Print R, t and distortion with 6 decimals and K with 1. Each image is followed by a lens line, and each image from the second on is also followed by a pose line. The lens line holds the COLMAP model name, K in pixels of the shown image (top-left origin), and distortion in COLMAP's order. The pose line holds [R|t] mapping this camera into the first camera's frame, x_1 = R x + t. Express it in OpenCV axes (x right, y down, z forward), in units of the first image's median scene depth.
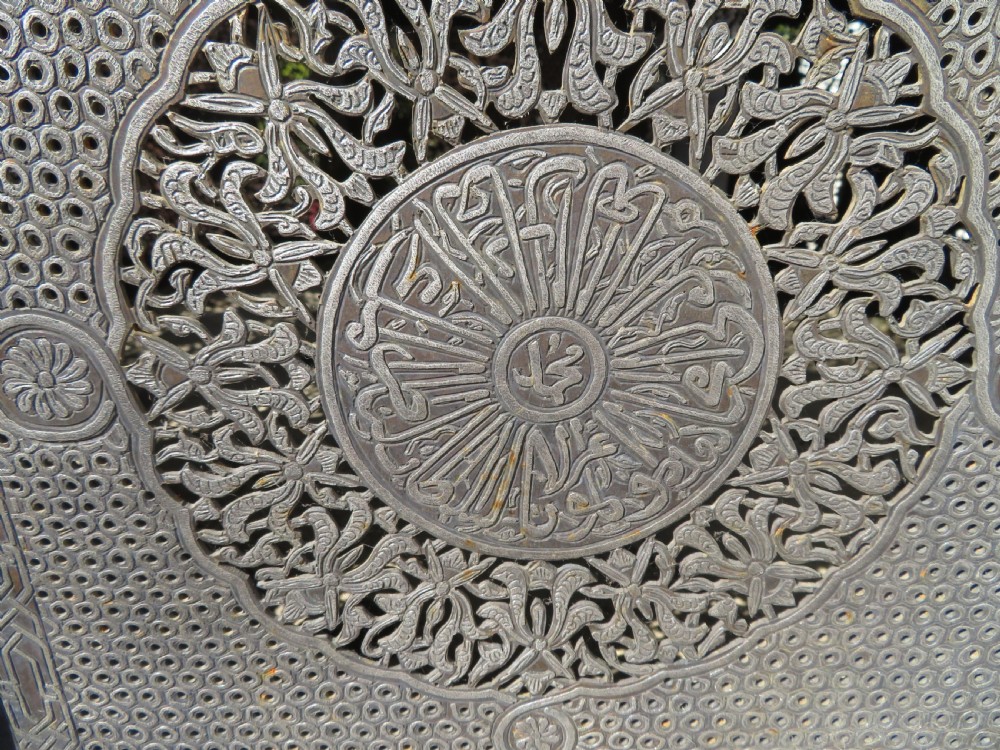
lens RADIAL K [[726.4, 0, 496.4], [0, 726.4, 371.9], [0, 0, 1]] dist [-0.006091, -0.003906]
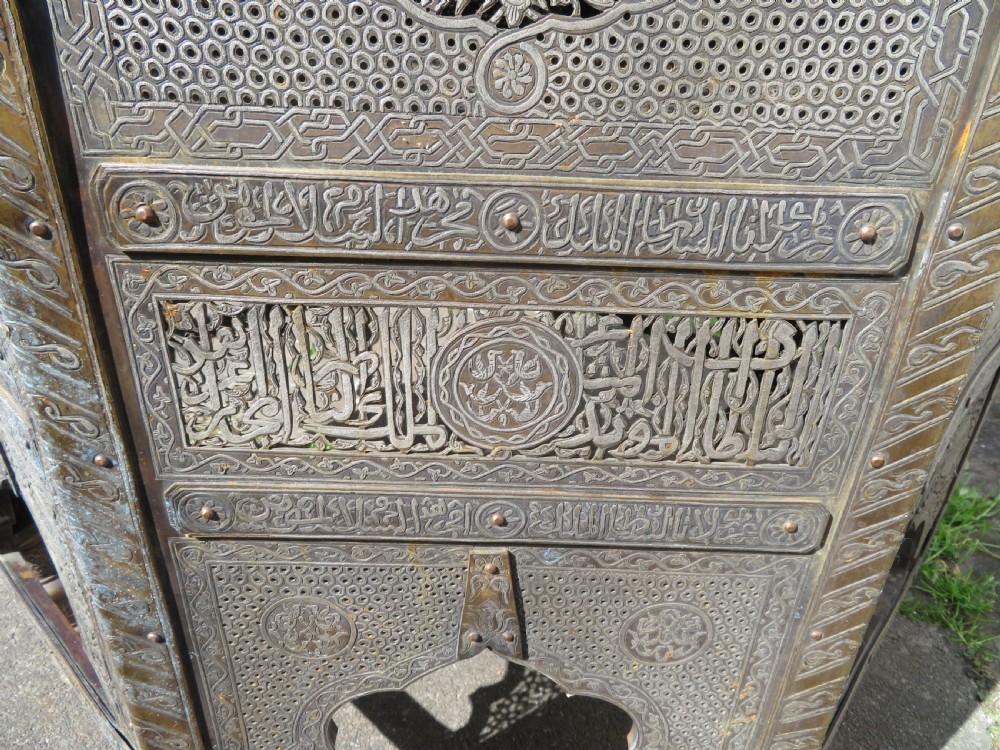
lens RADIAL K [[726.4, 0, 496.4], [0, 726.4, 371.9], [0, 0, 1]] dist [-0.006091, -0.003906]
pose [[0.999107, 0.028888, 0.030832, 0.008594], [-0.031867, 0.994381, 0.100949, 1.066046], [-0.027742, -0.101841, 0.994414, -0.252692]]
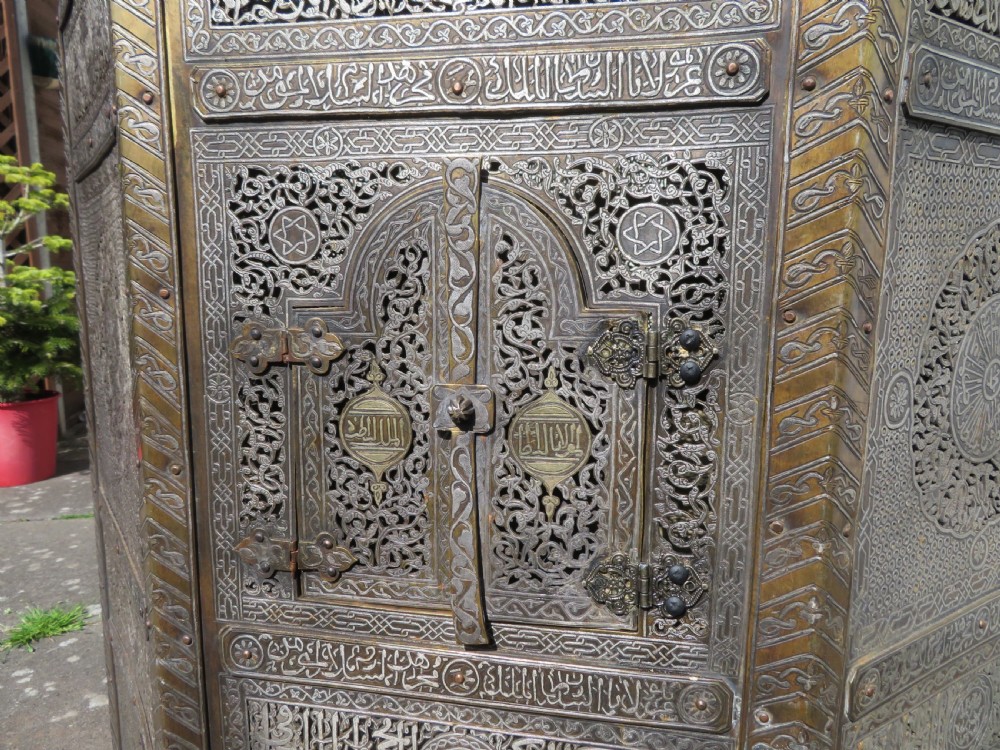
lens RADIAL K [[696.5, 0, 500.0], [0, 696.5, 375.0], [0, 0, 1]] dist [-0.002214, -0.000941]
pose [[0.856626, -0.086944, 0.508559, -2.825010], [0.204647, 0.962100, -0.180229, 0.074378], [-0.473614, 0.258464, 0.841953, -0.315435]]
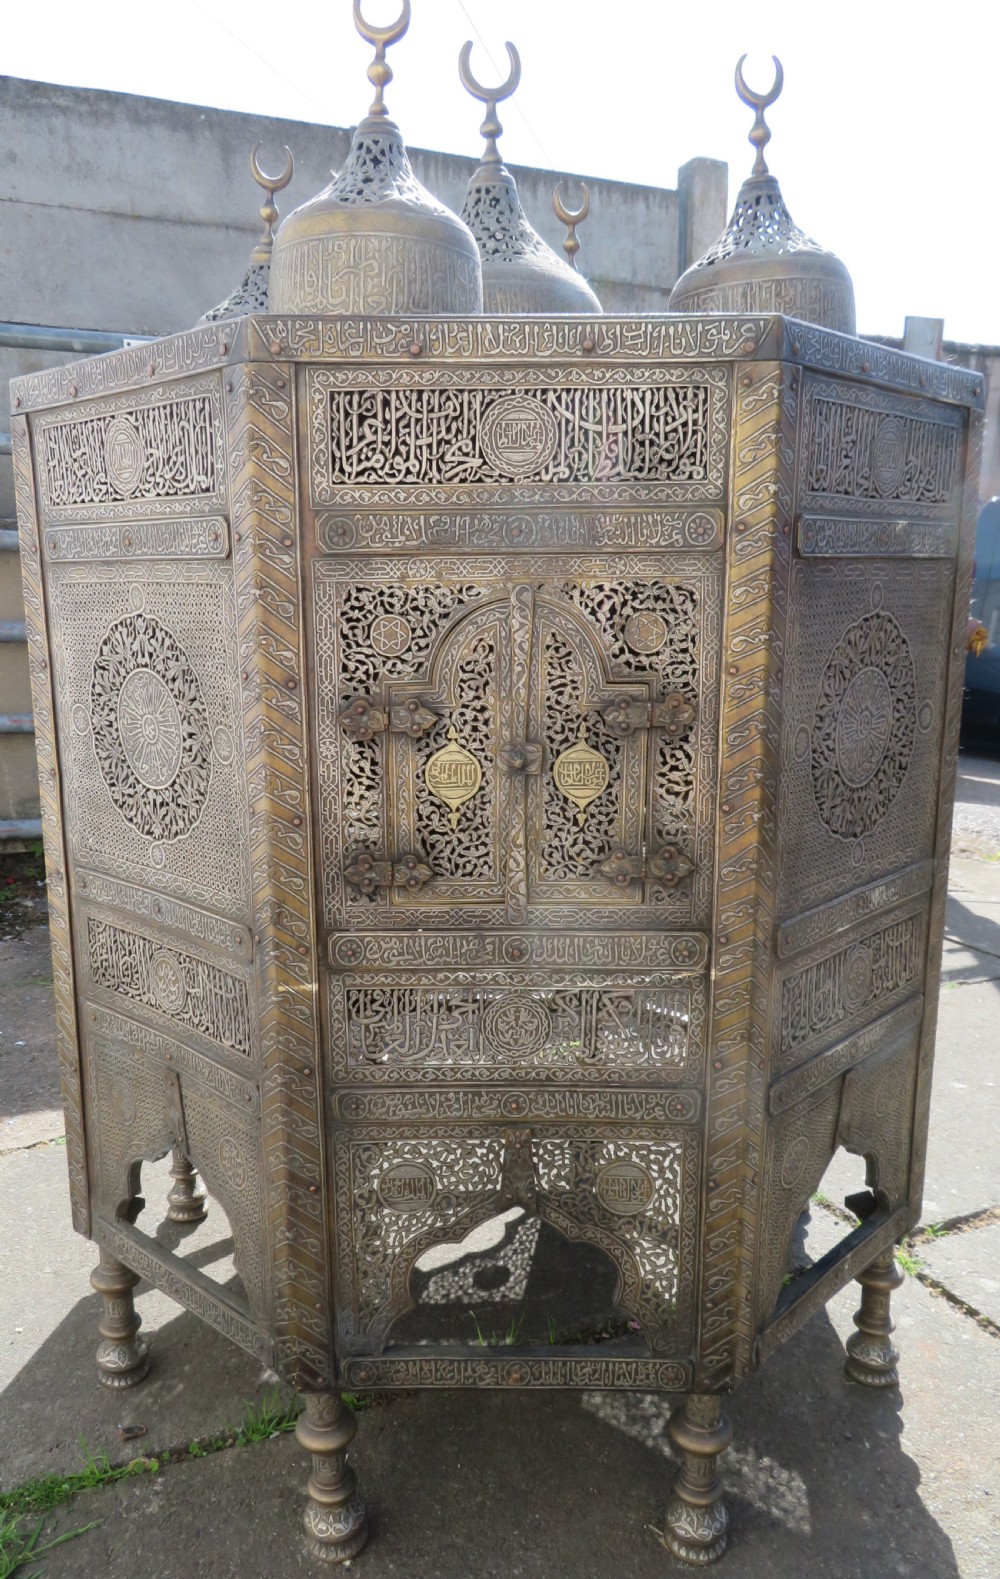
lens RADIAL K [[1203.6, 0, 465.7], [0, 1203.6, 791.6], [0, 0, 1]] dist [-0.002497, 0.001024]
pose [[0.754648, -0.159562, 0.636432, -5.439283], [0.271777, 0.958873, -0.081857, 0.280858], [-0.597196, 0.234741, 0.766977, -2.314670]]
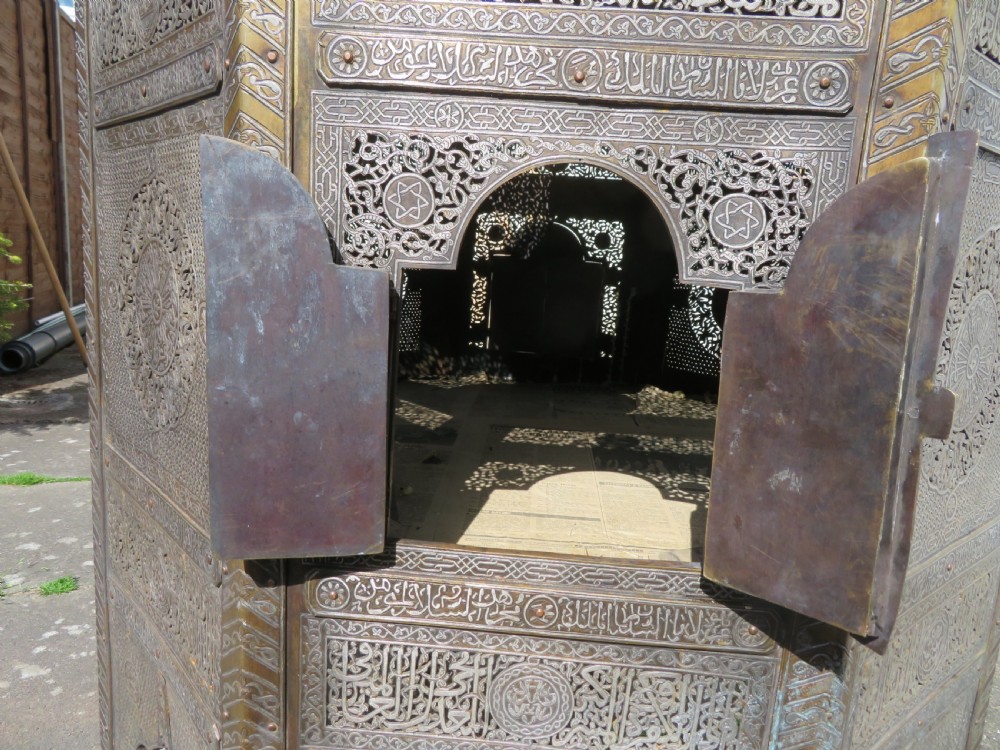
lens RADIAL K [[696.5, 0, 500.0], [0, 696.5, 375.0], [0, 0, 1]] dist [-0.002214, -0.000941]
pose [[0.782092, -0.074398, 0.618706, -3.488691], [0.190959, 0.973696, -0.124303, 0.038083], [-0.593183, 0.215363, 0.775727, -0.133464]]
